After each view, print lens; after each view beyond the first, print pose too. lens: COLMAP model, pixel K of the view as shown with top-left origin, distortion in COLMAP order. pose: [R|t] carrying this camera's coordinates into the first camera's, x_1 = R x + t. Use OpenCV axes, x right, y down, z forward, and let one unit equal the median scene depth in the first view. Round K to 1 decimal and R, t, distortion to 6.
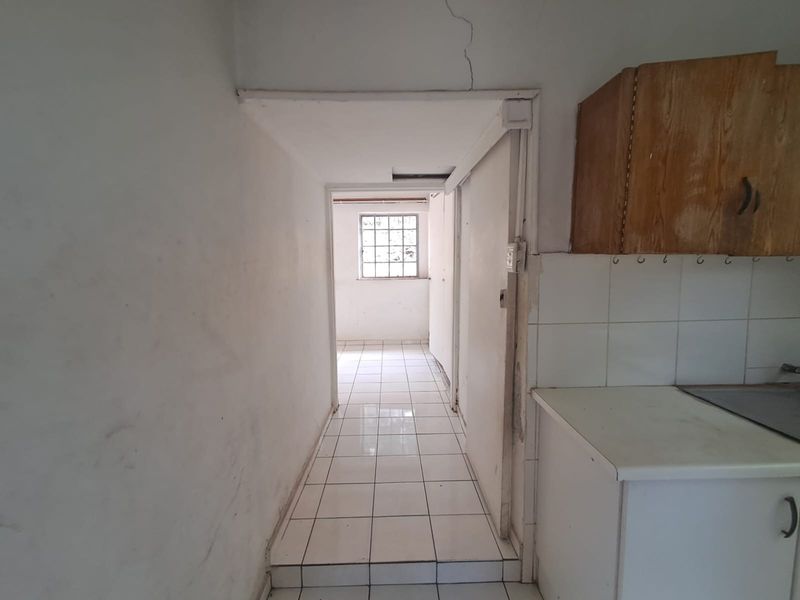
lens RADIAL K [[364.0, 0, 396.8], [0, 364.0, 297.2], [0, 0, 1]] dist [0.001230, 0.001594]
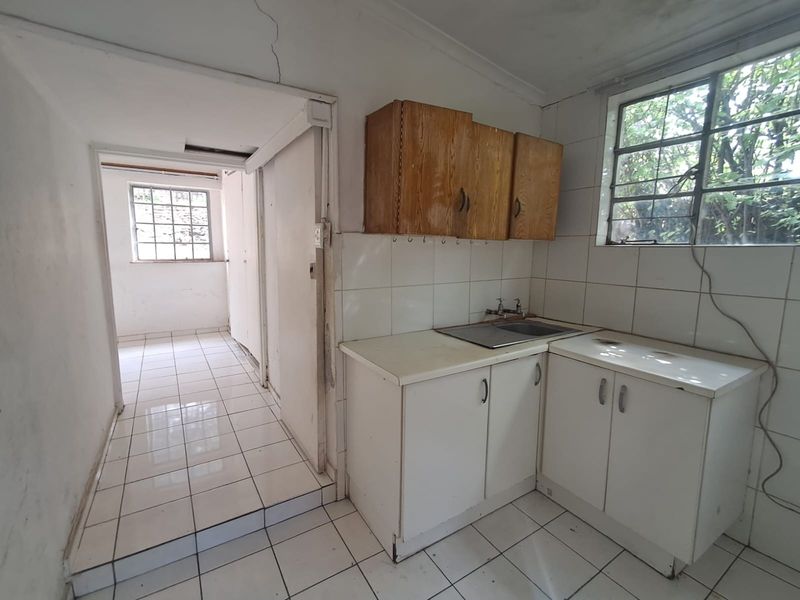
lens RADIAL K [[364.0, 0, 396.8], [0, 364.0, 297.2], [0, 0, 1]] dist [0.001230, 0.001594]
pose [[0.856050, -0.049844, 0.514484, -0.083110], [0.030333, 0.998469, 0.046263, 0.041763], [-0.516003, -0.023997, 0.856251, -0.142246]]
